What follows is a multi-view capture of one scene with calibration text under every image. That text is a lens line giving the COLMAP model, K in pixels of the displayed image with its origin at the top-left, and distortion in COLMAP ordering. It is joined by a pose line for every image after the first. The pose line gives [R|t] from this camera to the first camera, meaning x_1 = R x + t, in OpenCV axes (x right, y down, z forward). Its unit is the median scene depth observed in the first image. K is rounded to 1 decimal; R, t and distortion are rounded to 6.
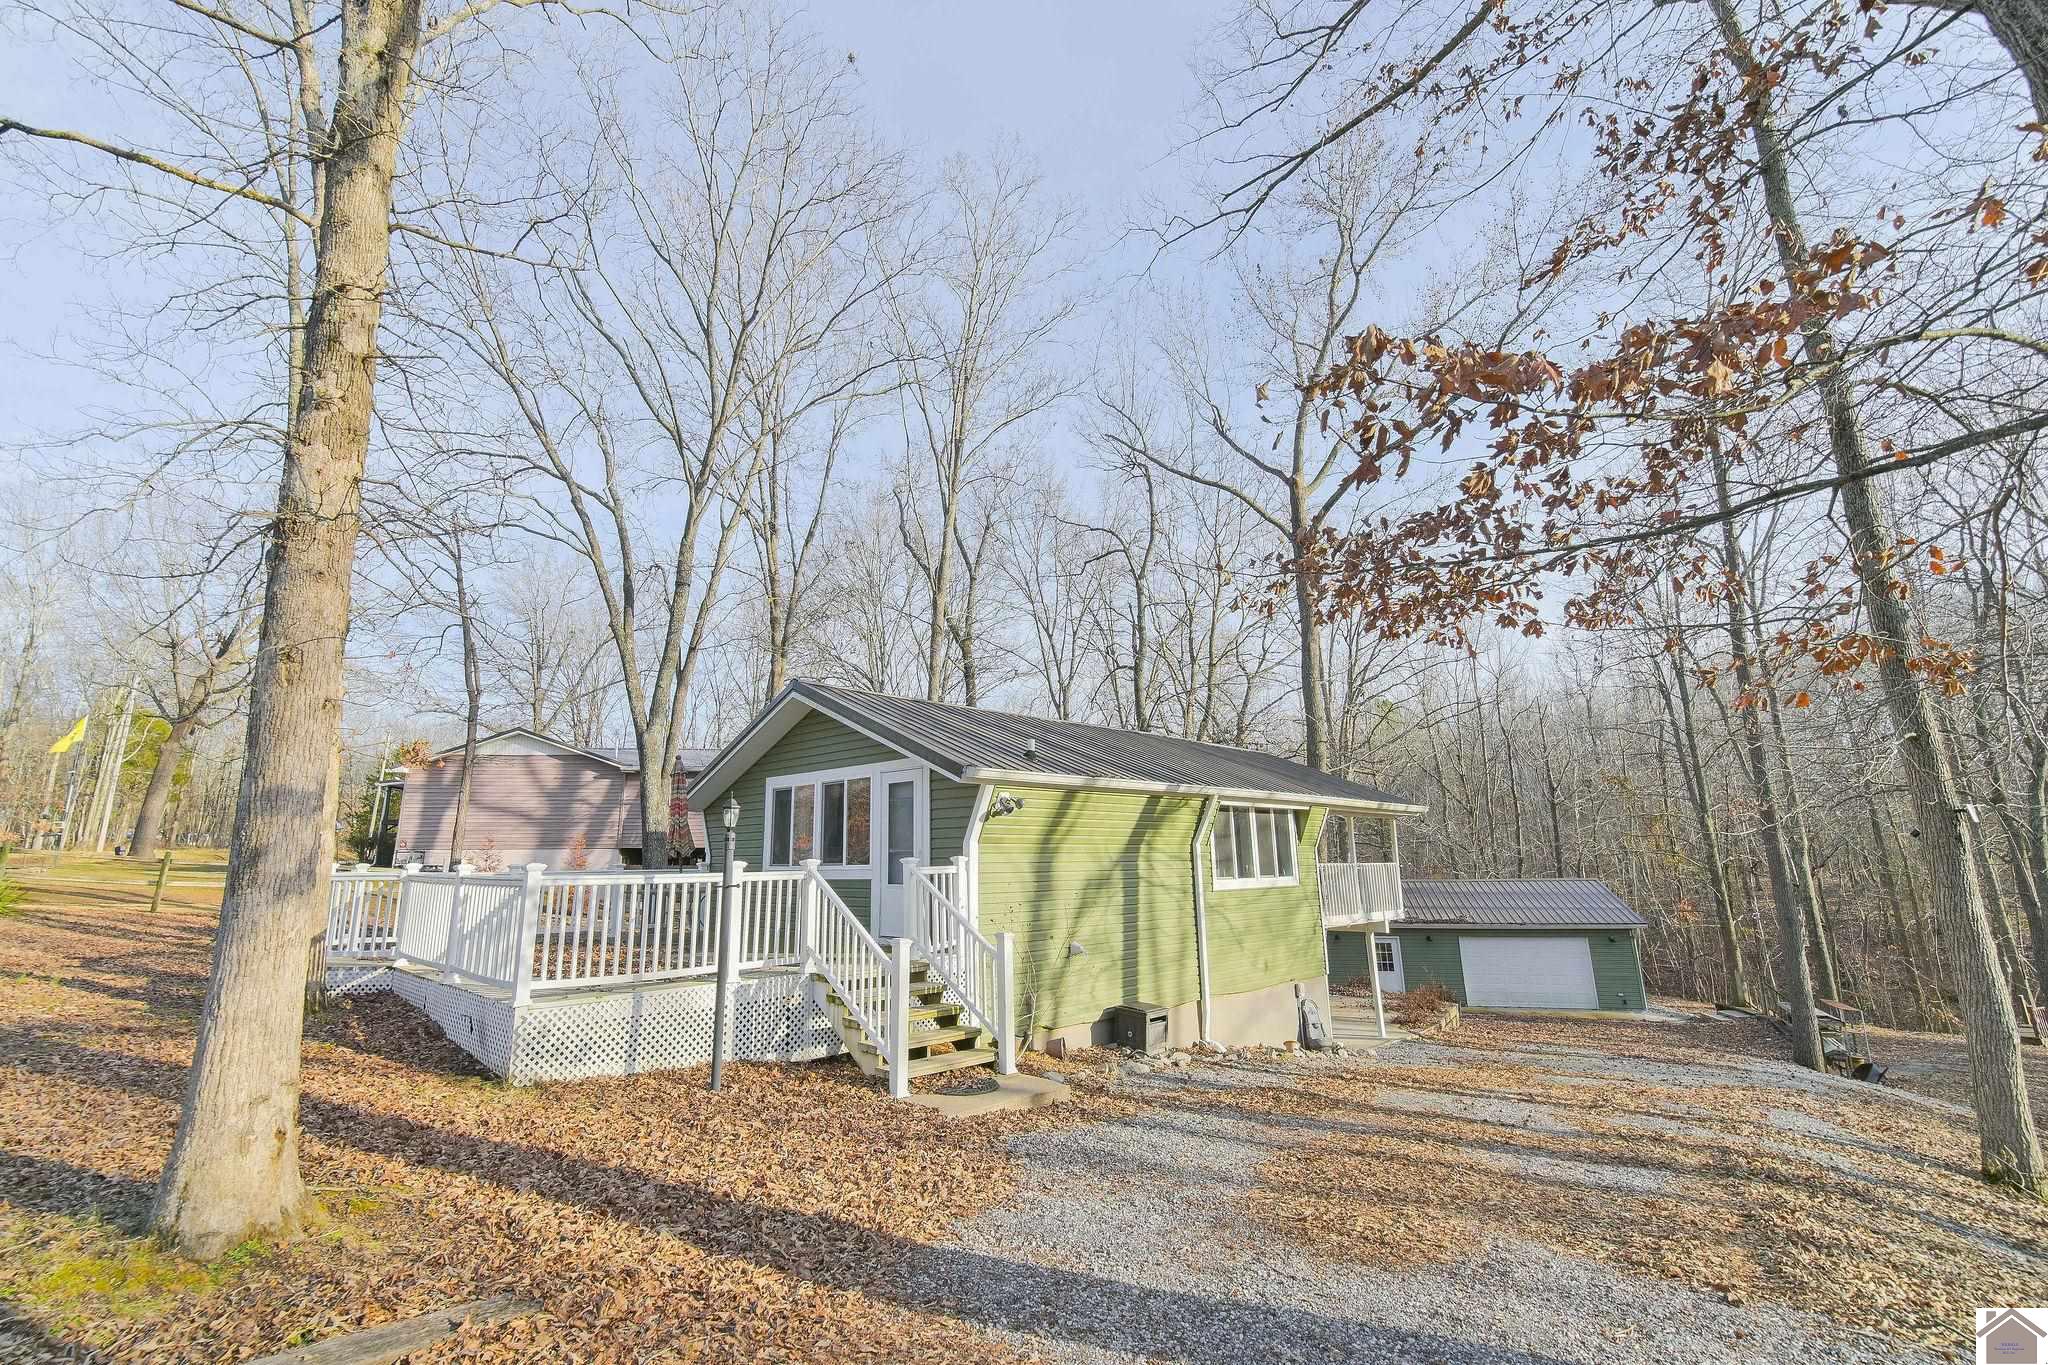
lens RADIAL K [[858.6, 0, 979.6], [0, 858.6, 654.9], [0, 0, 1]] dist [-0.002973, -0.000257]
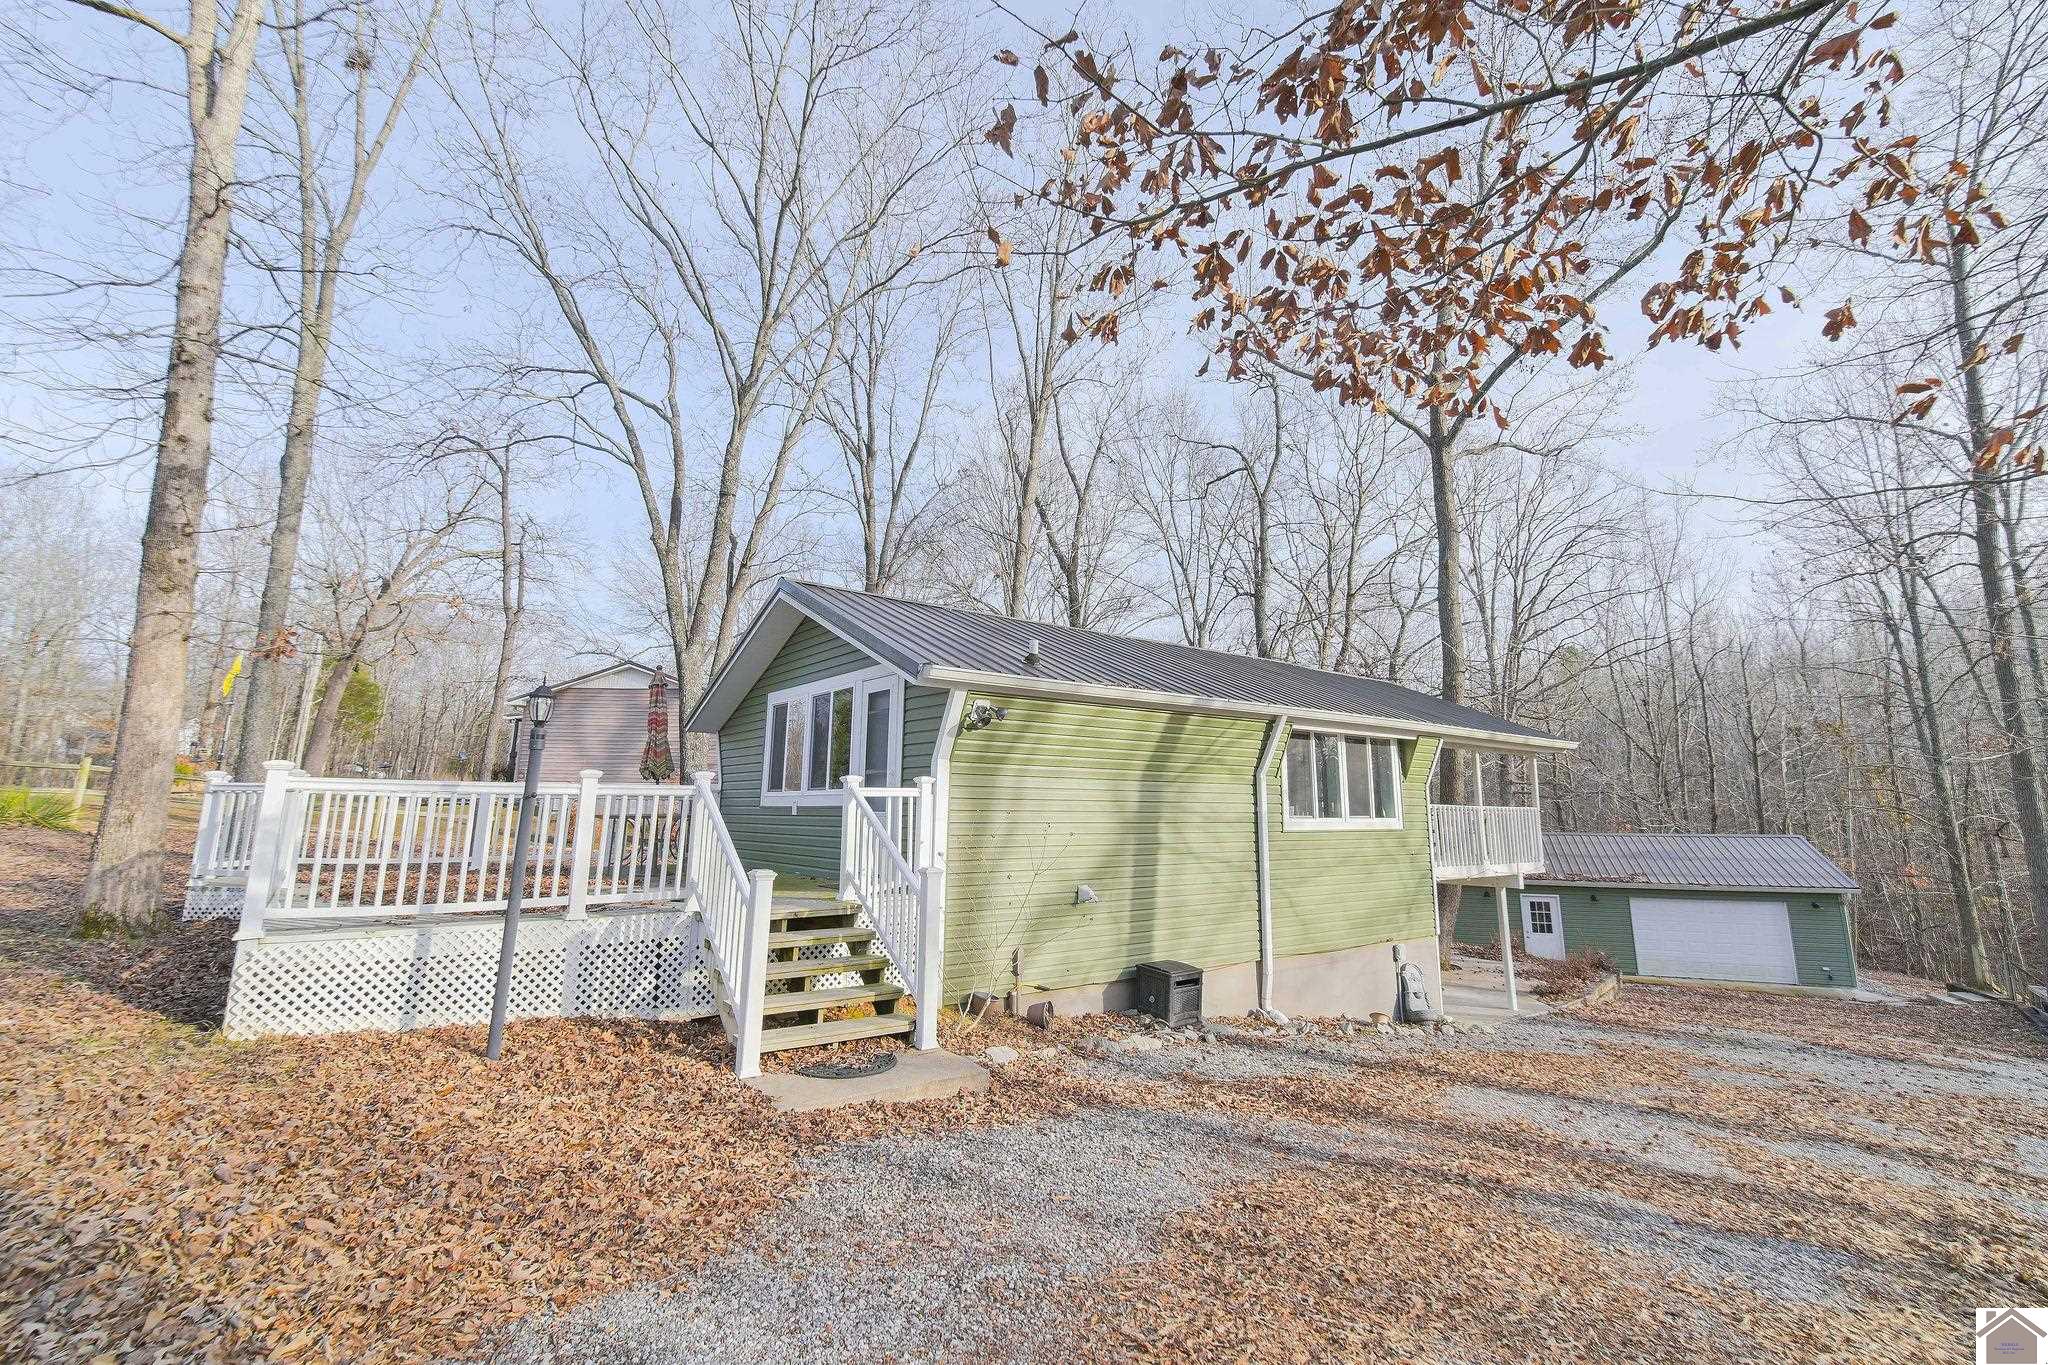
lens RADIAL K [[876.5, 0, 1031.8], [0, 876.5, 621.7], [0, 0, 1]] dist [-0.005582, 0.000016]
pose [[0.994346, -0.002549, -0.106154, 0.096101], [0.005513, 0.999603, 0.027643, 0.037196], [0.106041, -0.028072, 0.993965, 0.107017]]
